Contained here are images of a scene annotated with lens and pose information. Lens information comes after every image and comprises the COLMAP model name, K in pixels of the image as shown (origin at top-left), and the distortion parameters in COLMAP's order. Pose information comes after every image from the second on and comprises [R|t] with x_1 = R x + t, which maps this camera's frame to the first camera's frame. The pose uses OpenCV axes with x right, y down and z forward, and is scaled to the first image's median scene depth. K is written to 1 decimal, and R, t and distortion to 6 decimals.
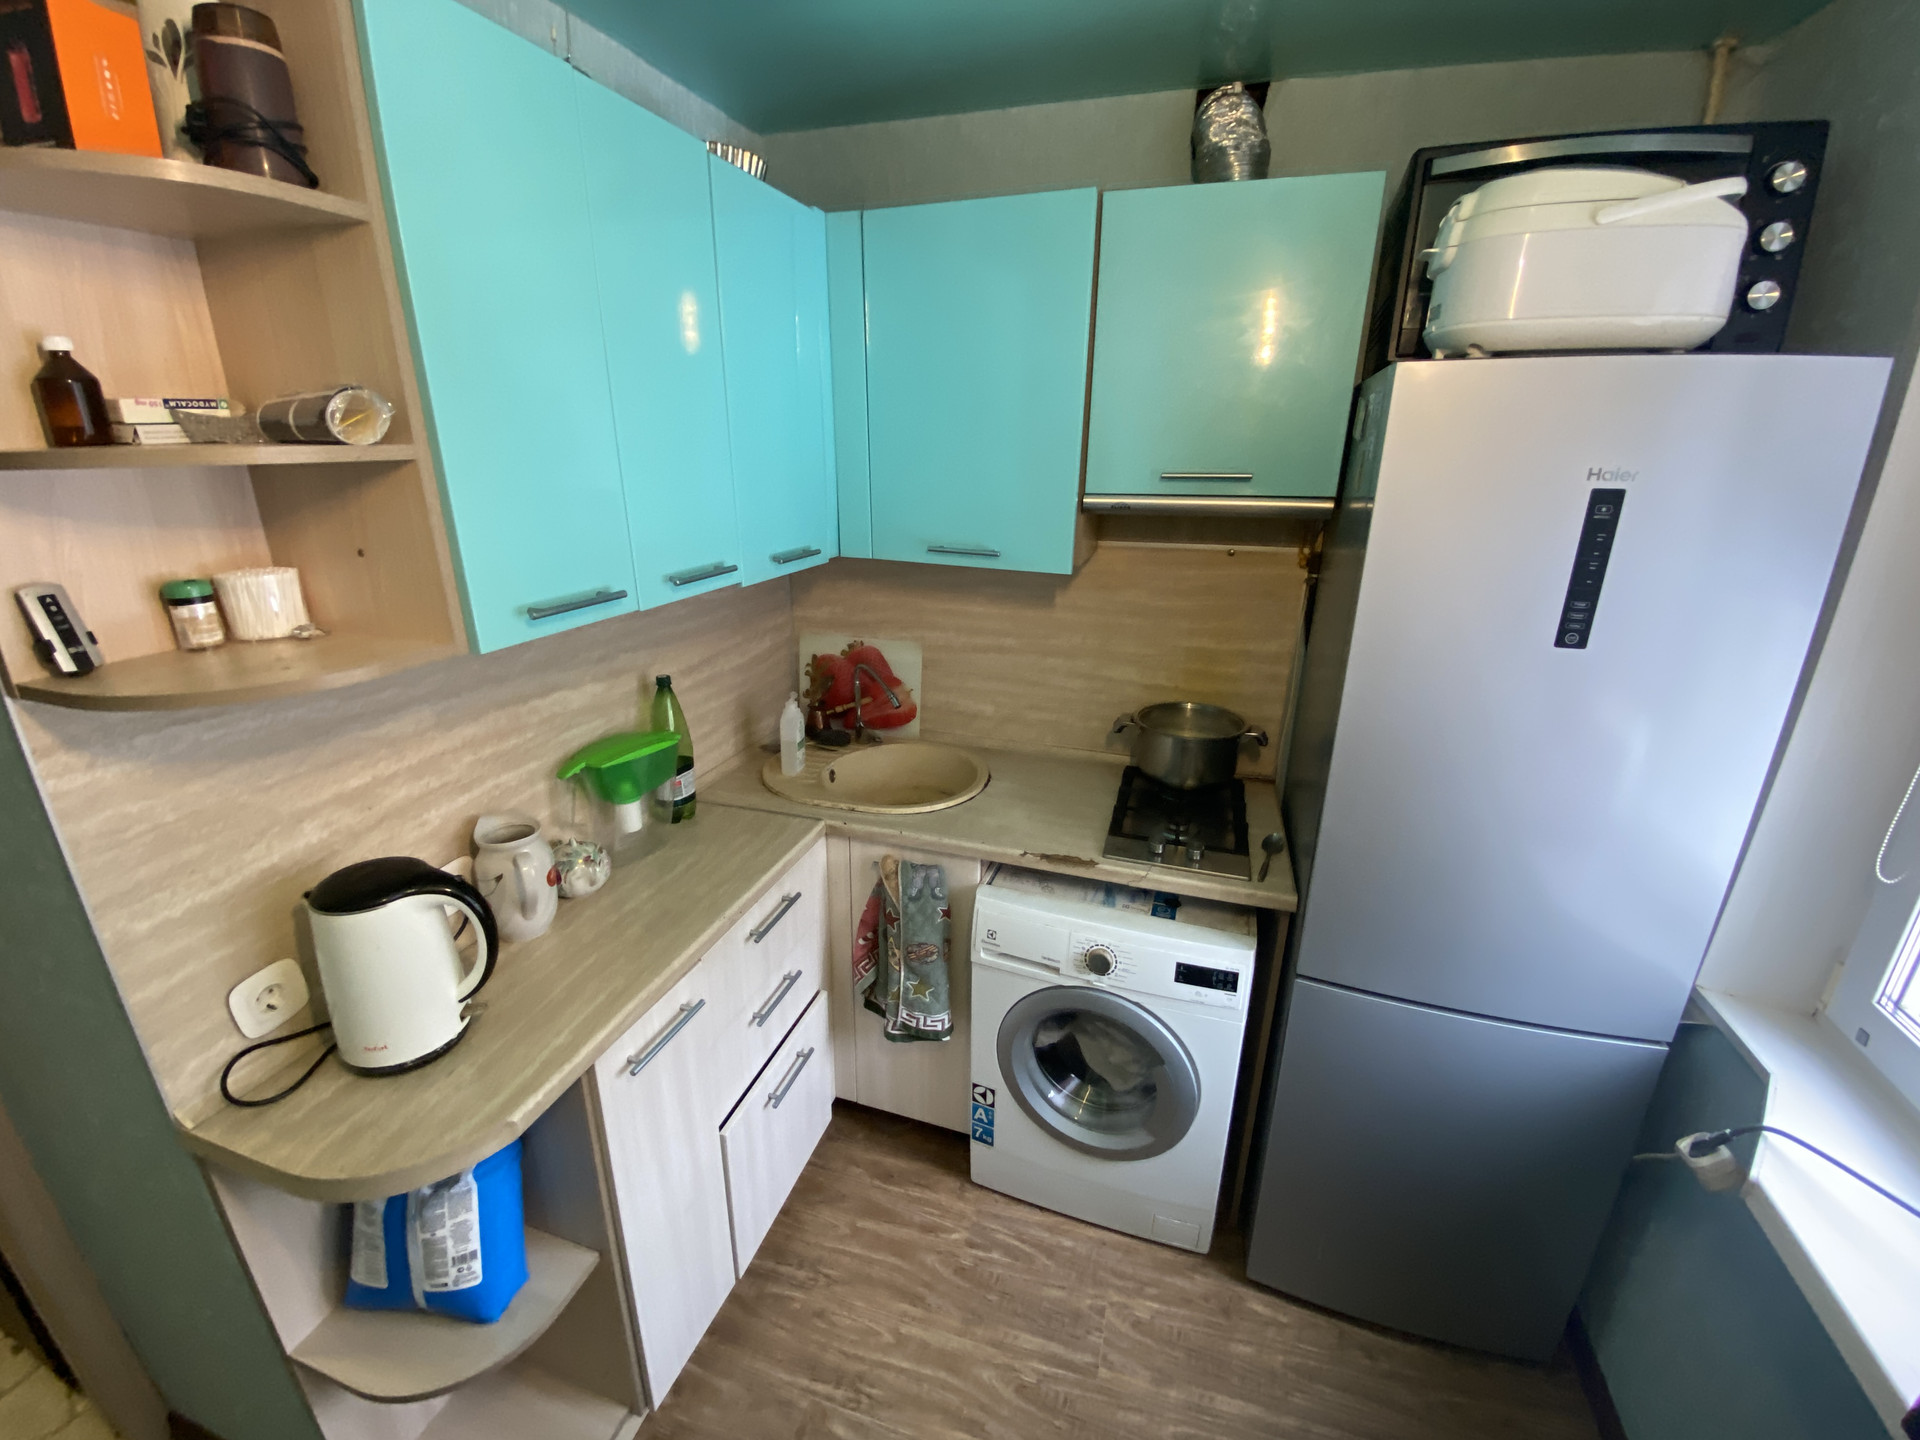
lens RADIAL K [[774.7, 0, 960.7], [0, 774.7, 708.7], [0, 0, 1]] dist [-0.018032, -0.005830]
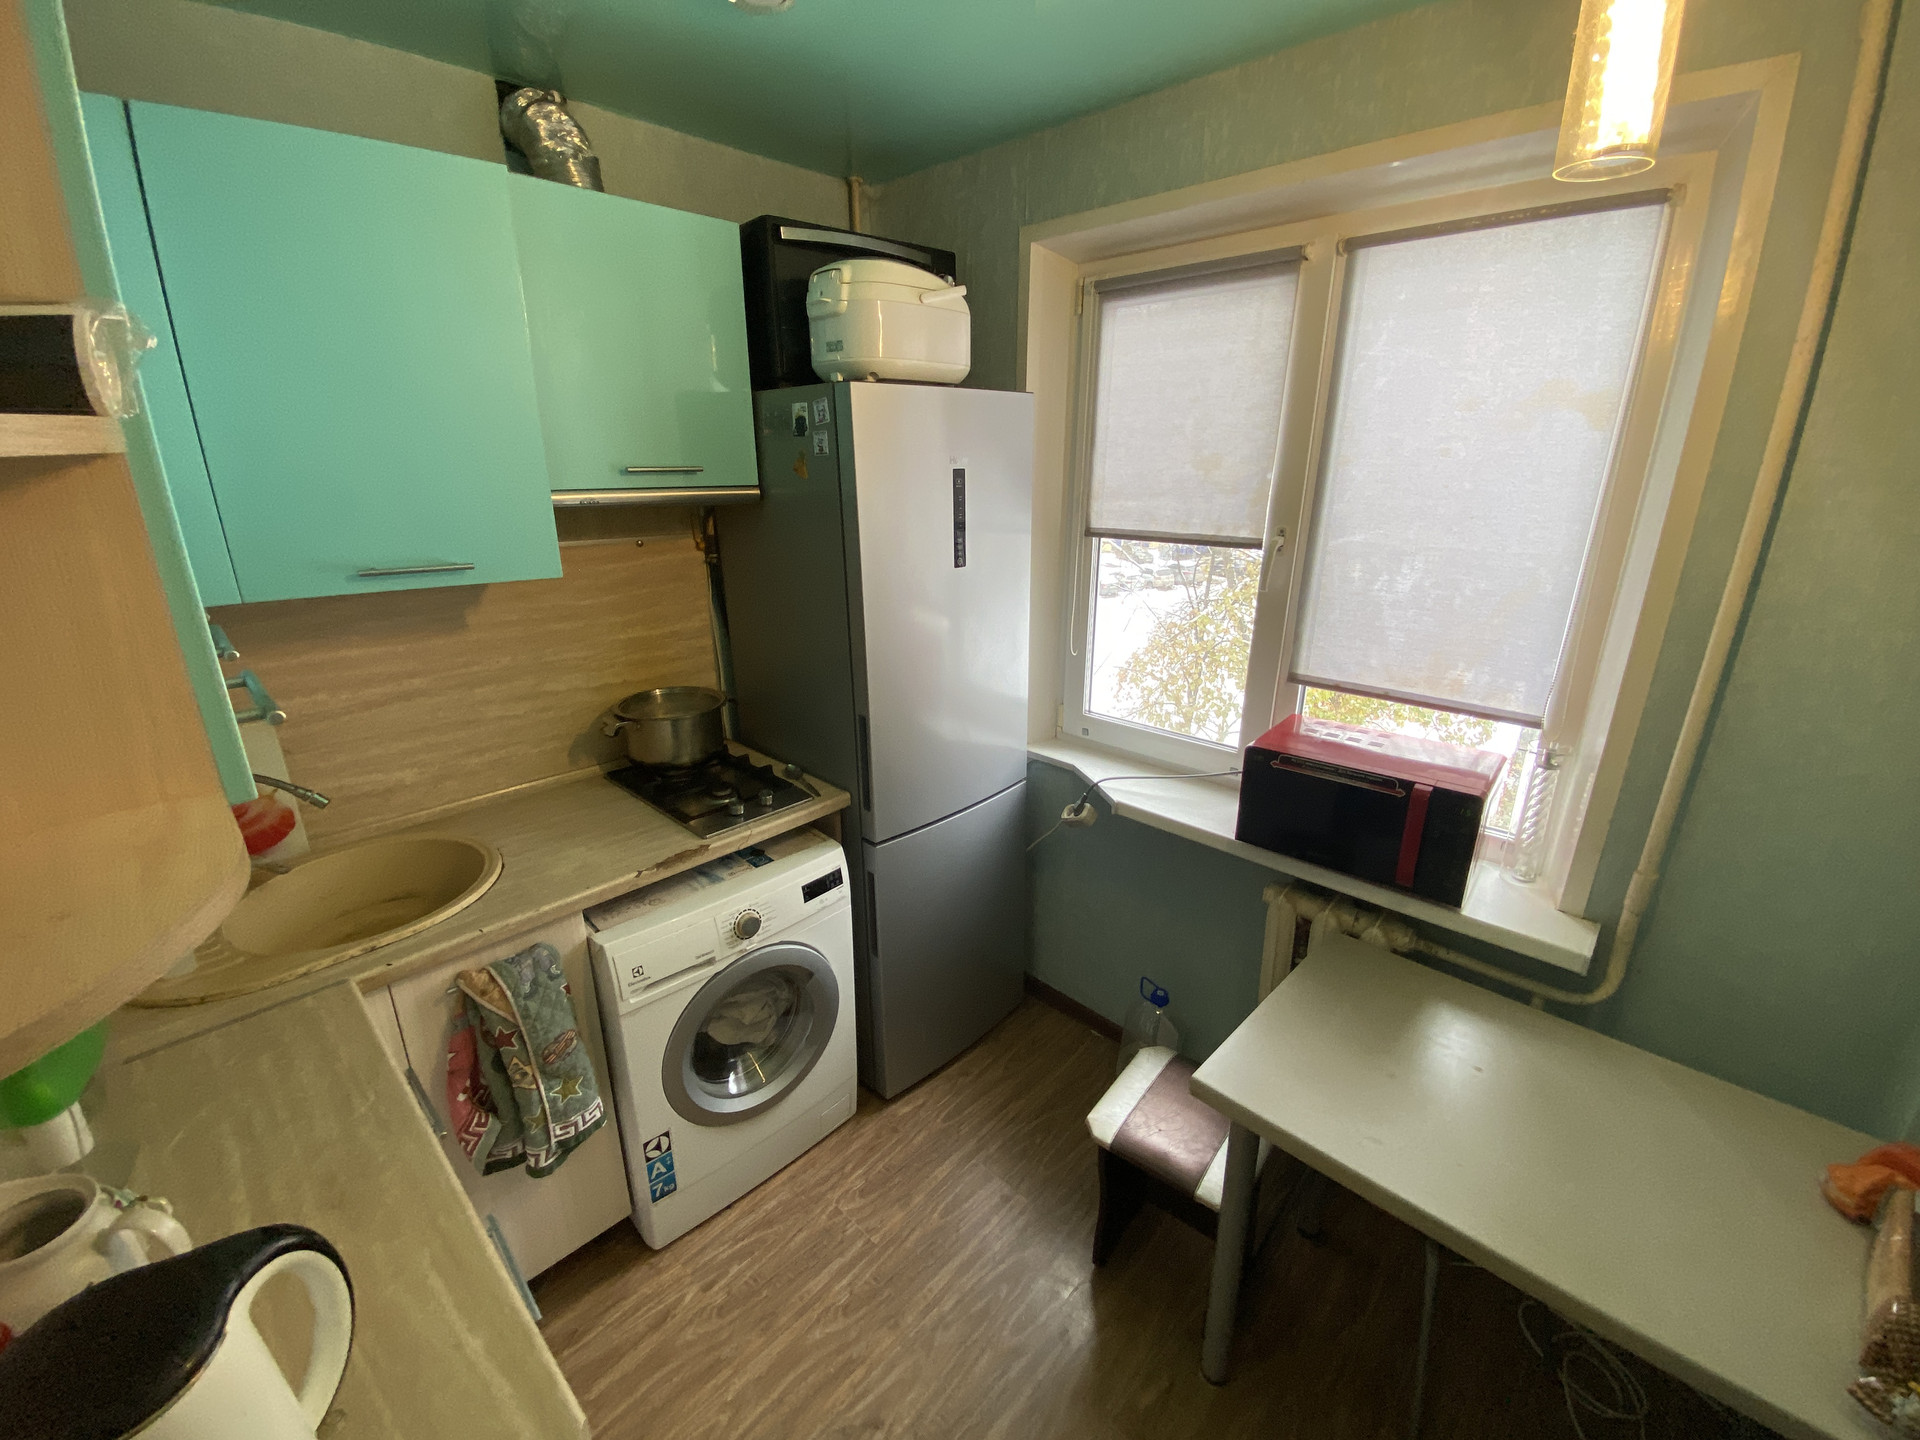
lens RADIAL K [[774.7, 0, 965.2], [0, 774.7, 705.8], [0, 0, 1]] dist [-0.018032, -0.005830]
pose [[0.430845, -0.283145, 0.856856, -0.472834], [0.280104, 0.944565, 0.171286, -0.053528], [-0.857855, 0.166211, 0.486271, 0.157178]]
